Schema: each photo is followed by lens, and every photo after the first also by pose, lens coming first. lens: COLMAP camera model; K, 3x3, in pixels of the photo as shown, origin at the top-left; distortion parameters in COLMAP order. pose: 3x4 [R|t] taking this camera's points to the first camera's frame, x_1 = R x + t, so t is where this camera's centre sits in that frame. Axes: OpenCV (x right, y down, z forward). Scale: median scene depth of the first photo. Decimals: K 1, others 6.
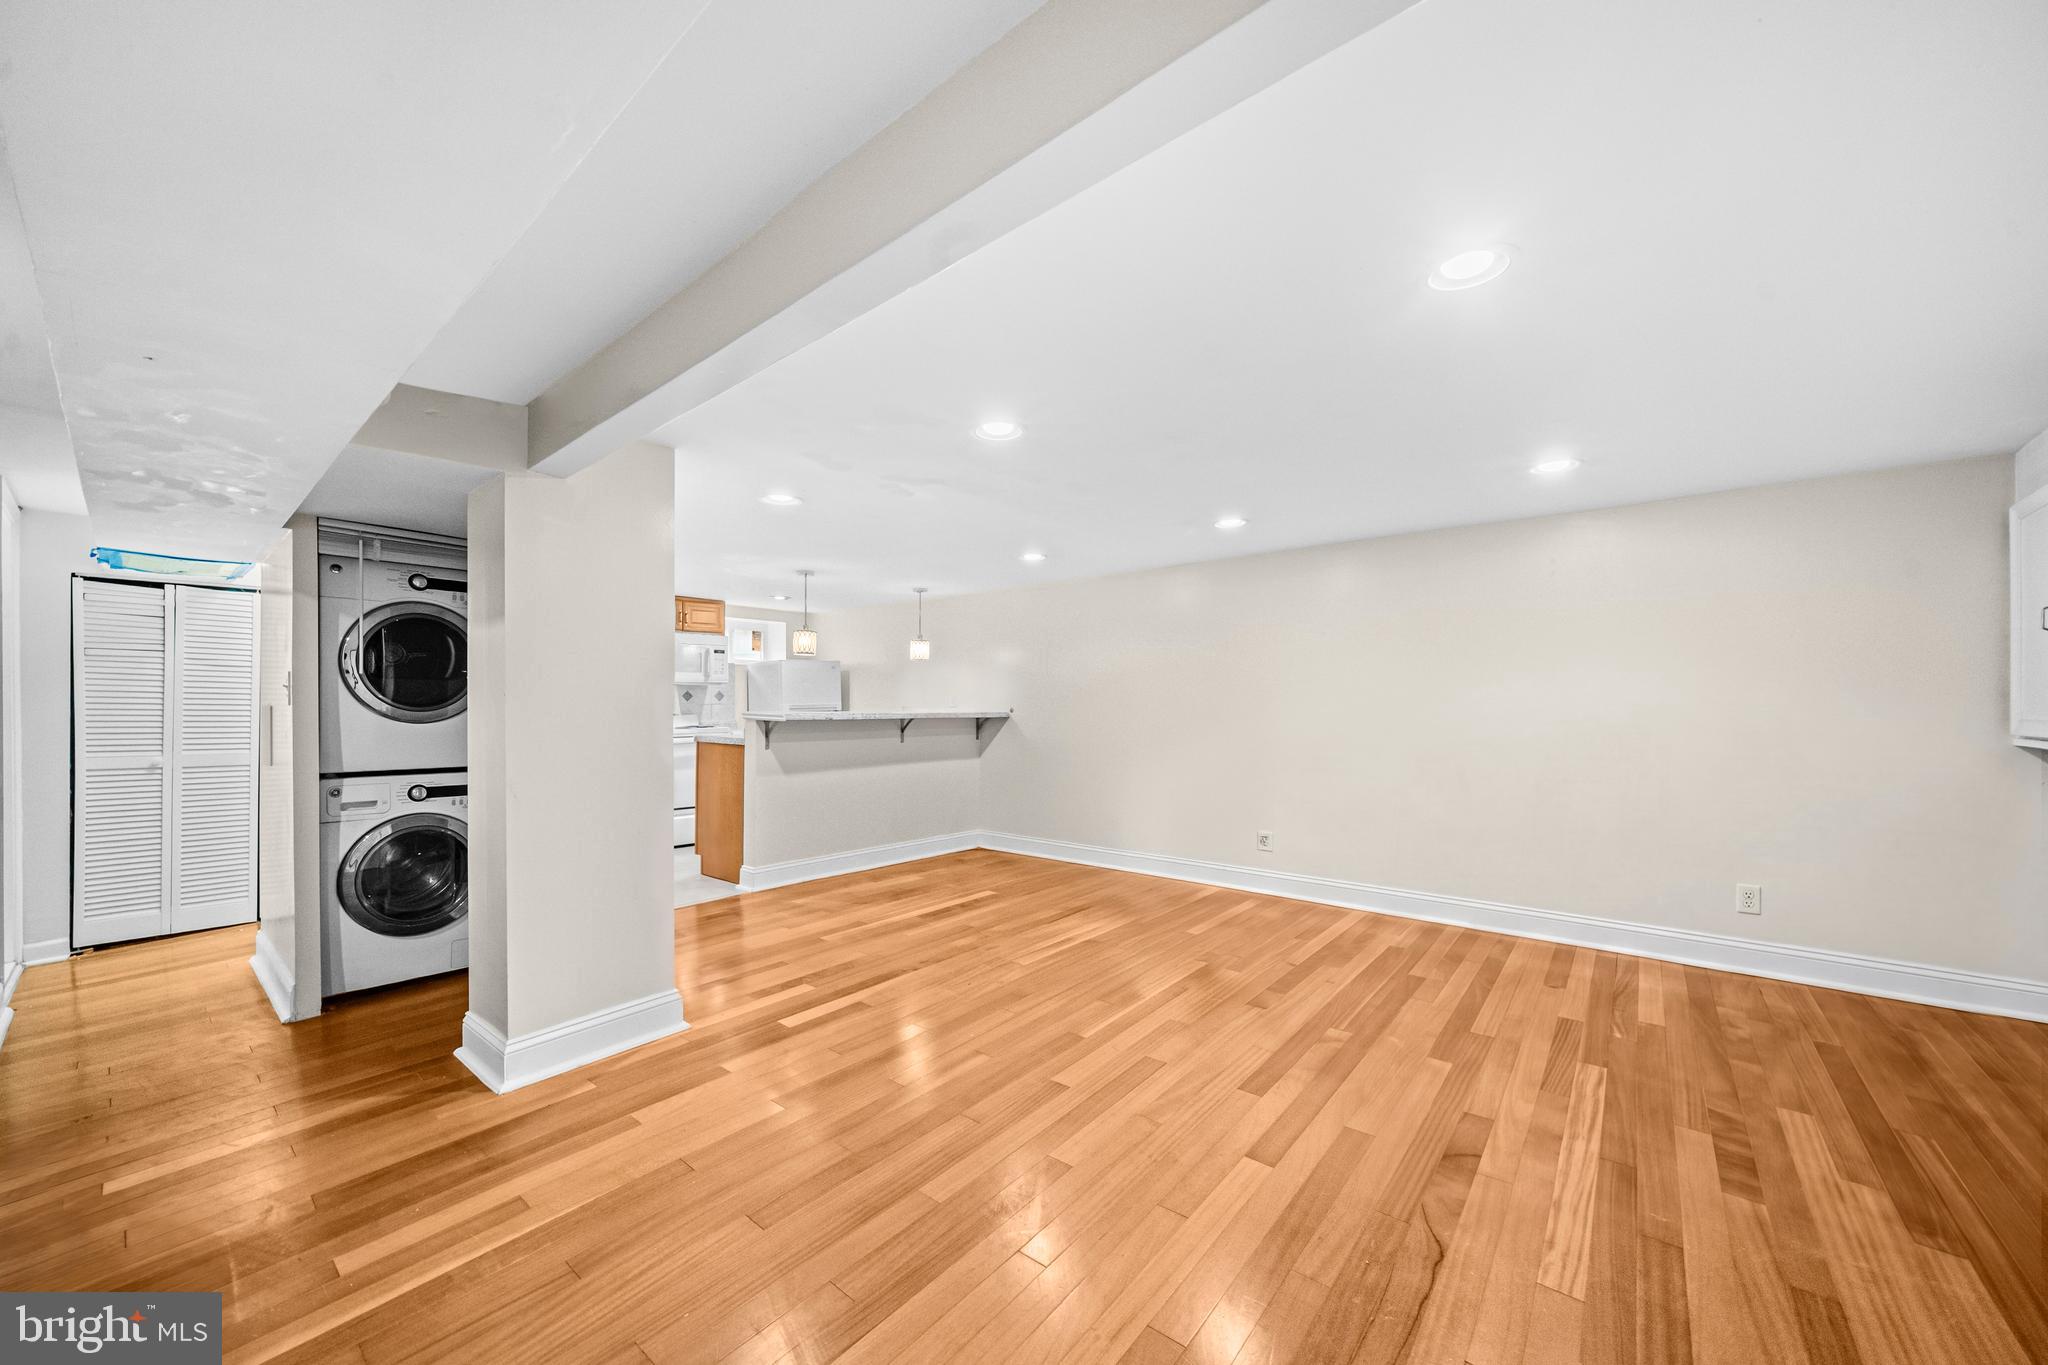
lens RADIAL K [[757.0, 0, 1022.8], [0, 757.0, 704.1], [0, 0, 1]] dist [0.000429, 0.000003]
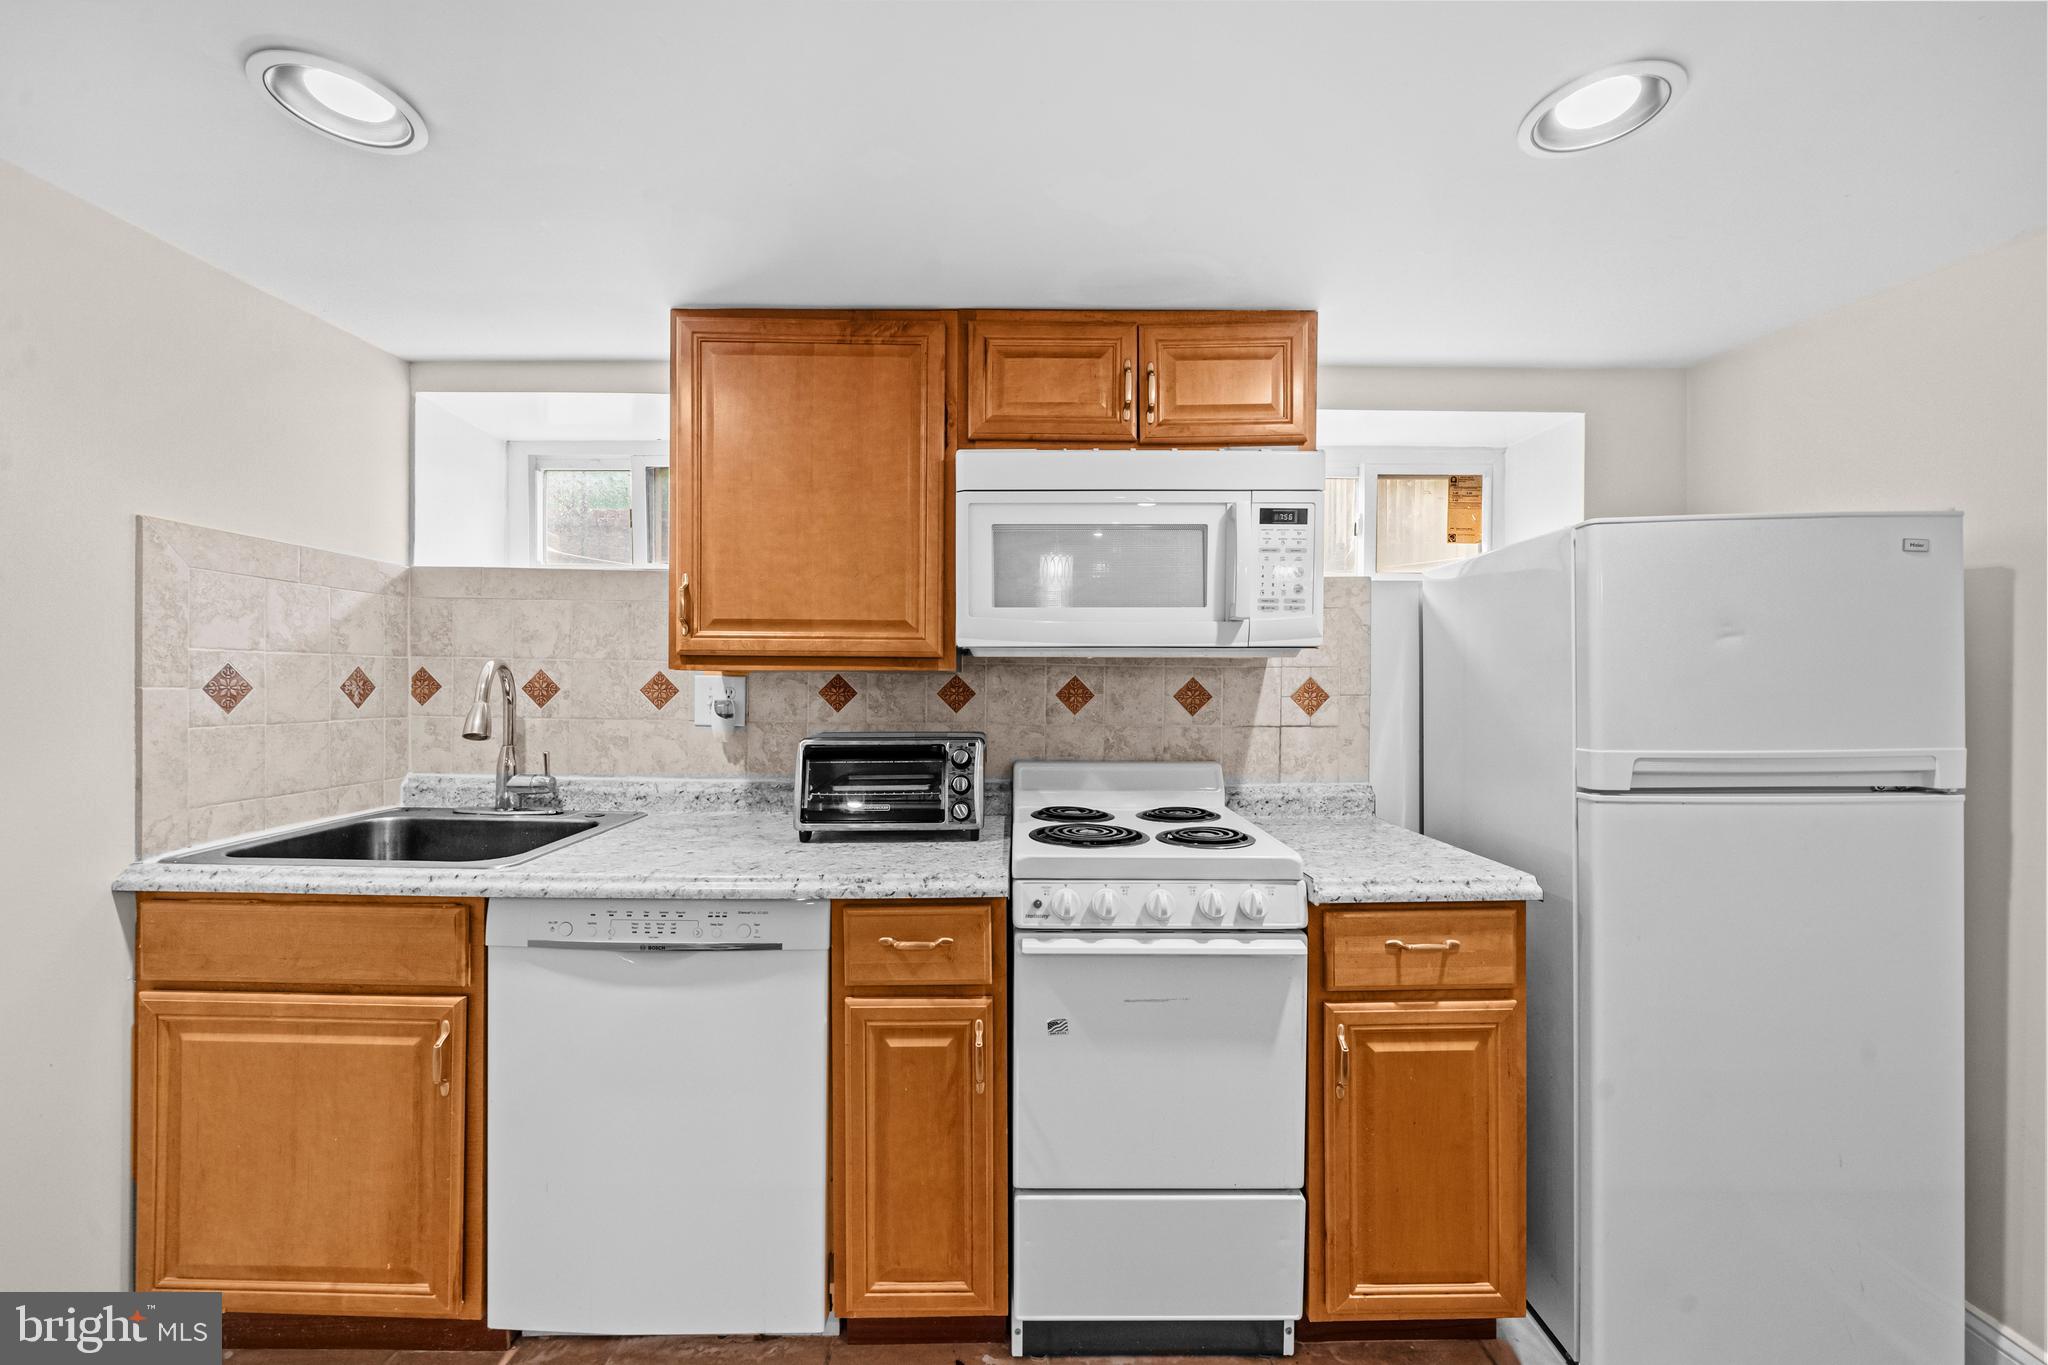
lens RADIAL K [[784.8, 0, 1019.3], [0, 784.8, 687.1], [0, 0, 1]] dist [-0.003429, -0.000189]
pose [[0.642215, 0.011741, -0.766435, -0.262426], [-0.006697, 0.999930, 0.009706, -0.017310], [0.766495, -0.001100, 0.642249, 0.771882]]
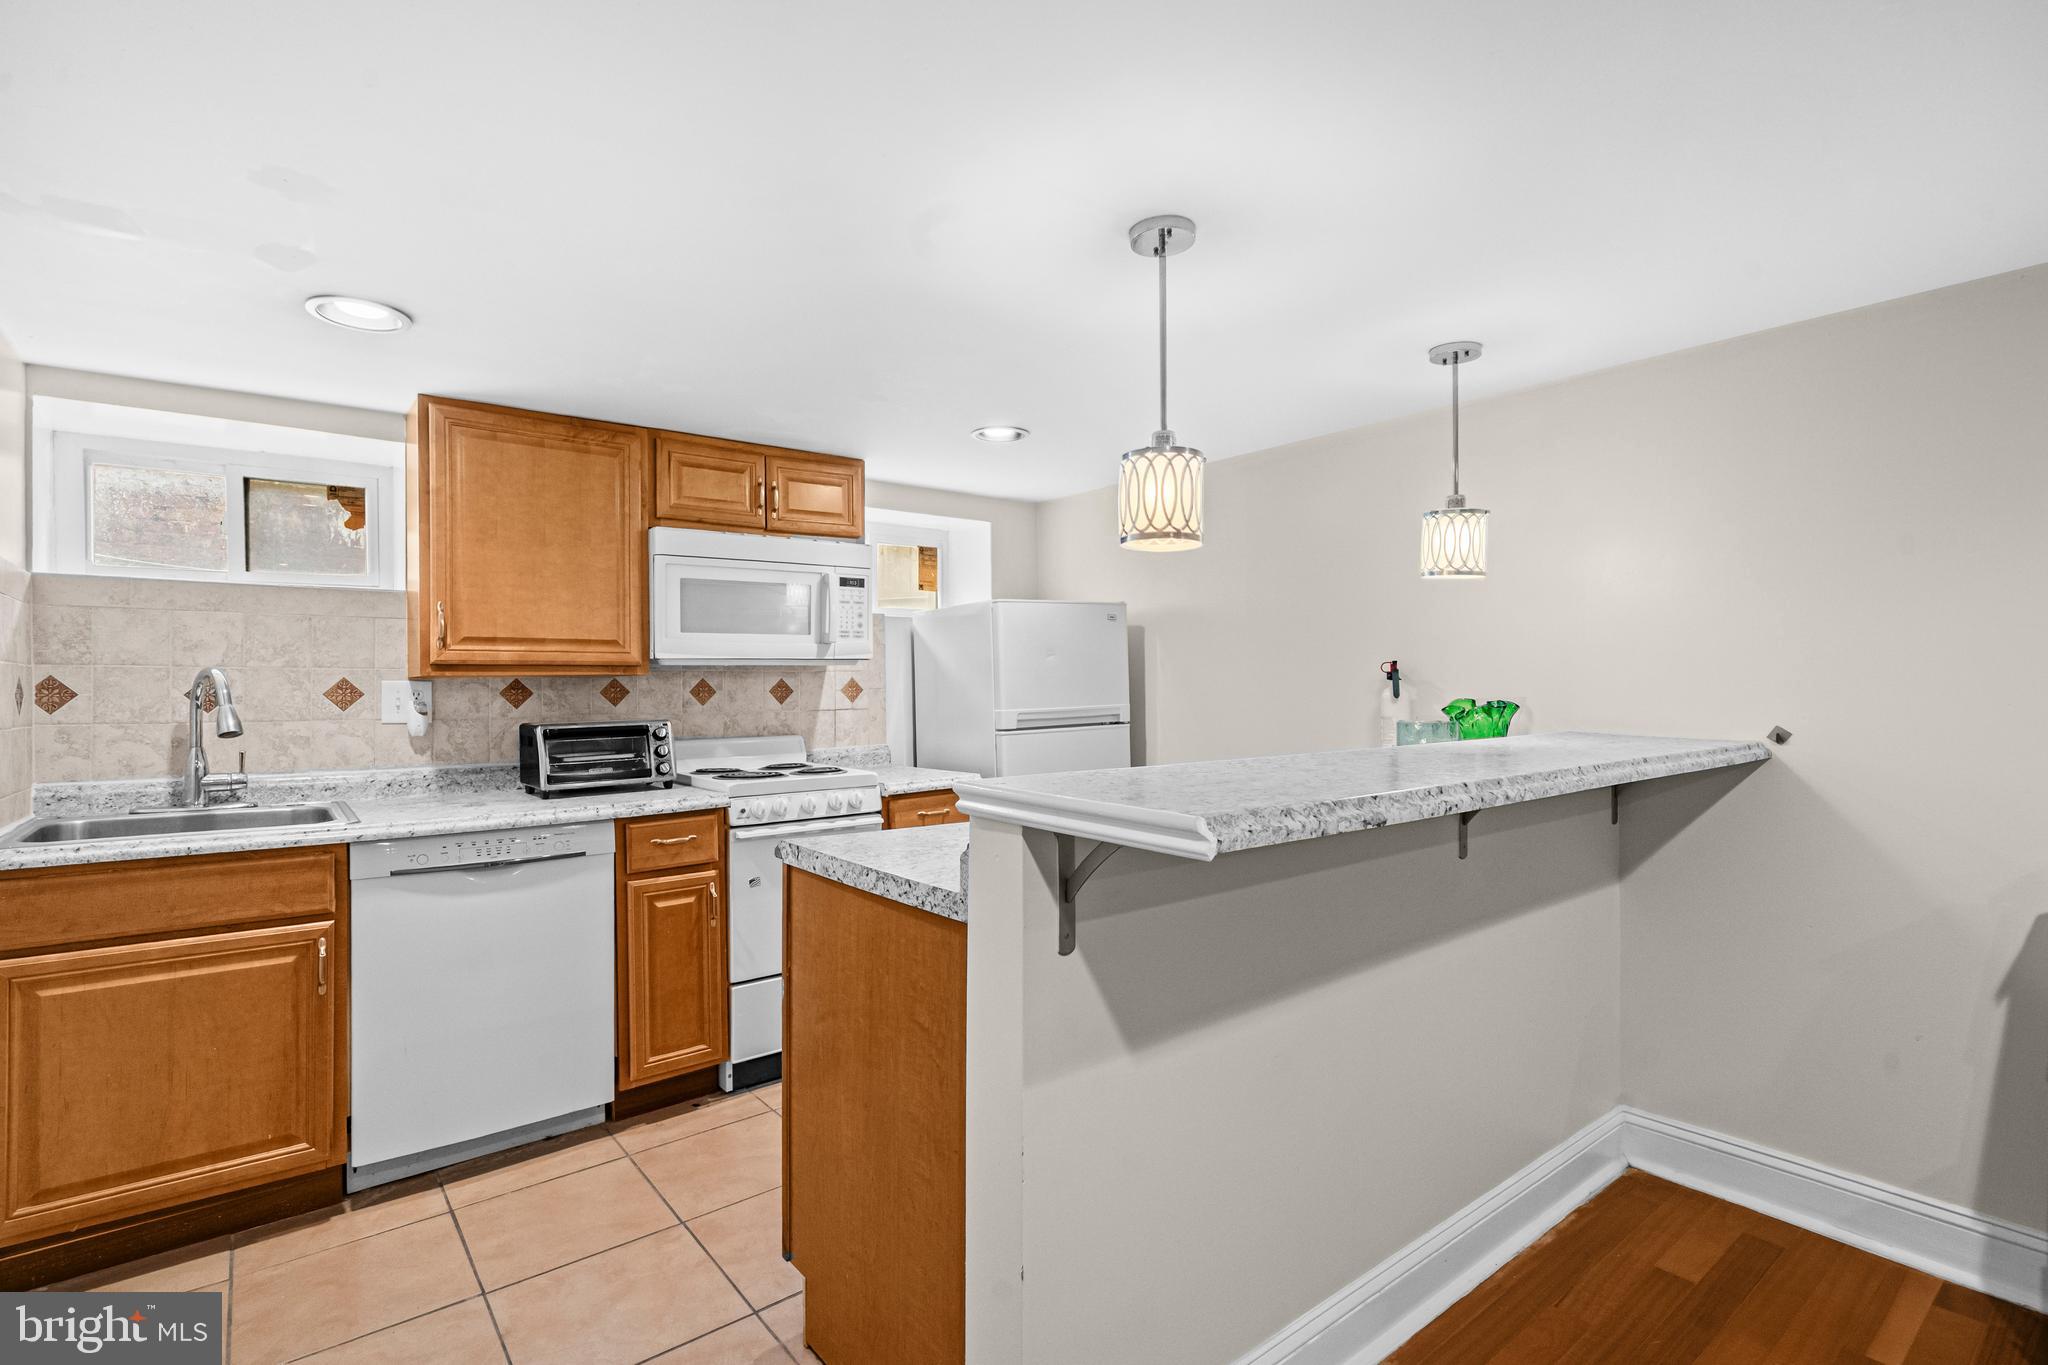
lens RADIAL K [[960.7, 0, 1011.5], [0, 960.7, 673.3], [0, 0, 1]] dist [0.000043, 0.000201]
pose [[0.977069, -0.012741, -0.212543, -0.206972], [0.009985, 0.999852, -0.014034, -0.012572], [0.212690, 0.011590, 0.977051, 0.511828]]
